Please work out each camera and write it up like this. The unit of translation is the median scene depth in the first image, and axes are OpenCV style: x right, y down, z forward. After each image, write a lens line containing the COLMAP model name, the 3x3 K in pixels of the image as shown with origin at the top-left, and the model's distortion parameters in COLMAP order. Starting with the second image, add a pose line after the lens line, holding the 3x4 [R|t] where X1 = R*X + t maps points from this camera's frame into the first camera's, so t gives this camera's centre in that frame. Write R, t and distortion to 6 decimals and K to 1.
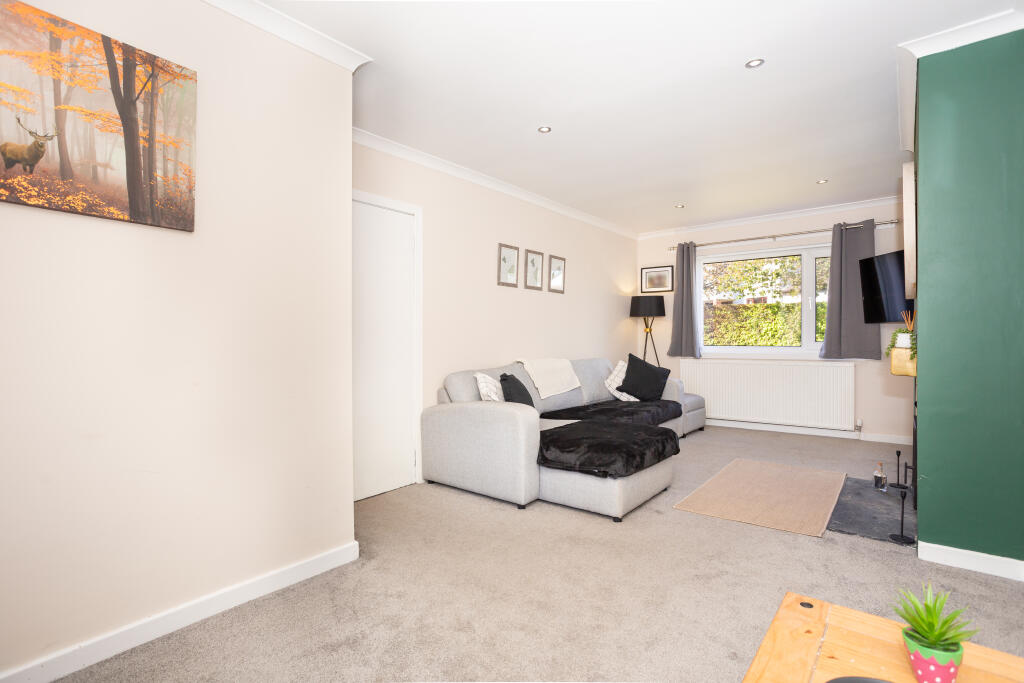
lens RADIAL K [[498.4, 0, 512.0], [0, 498.4, 341.5], [0, 0, 1]] dist [-0.055301, 0.030394]
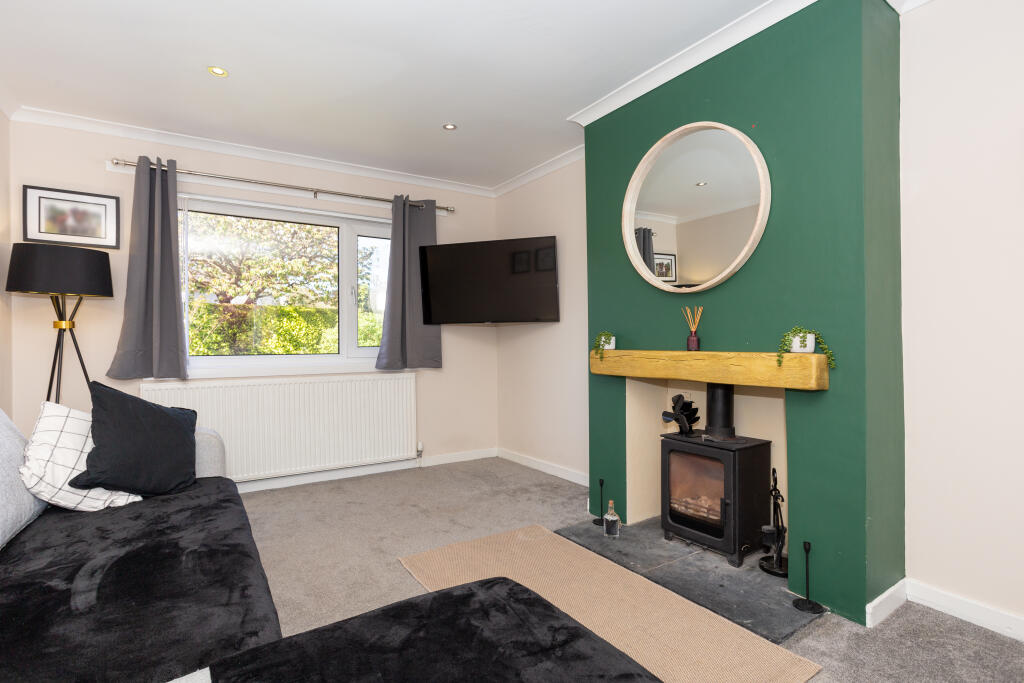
lens RADIAL K [[498.4, 0, 512.0], [0, 498.4, 341.5], [0, 0, 1]] dist [-0.055301, 0.030394]
pose [[0.294633, 0.000863, 0.955610, -0.031777], [0.007314, 0.999968, -0.003158, -0.004530], [-0.955583, 0.007920, 0.294617, 0.582403]]
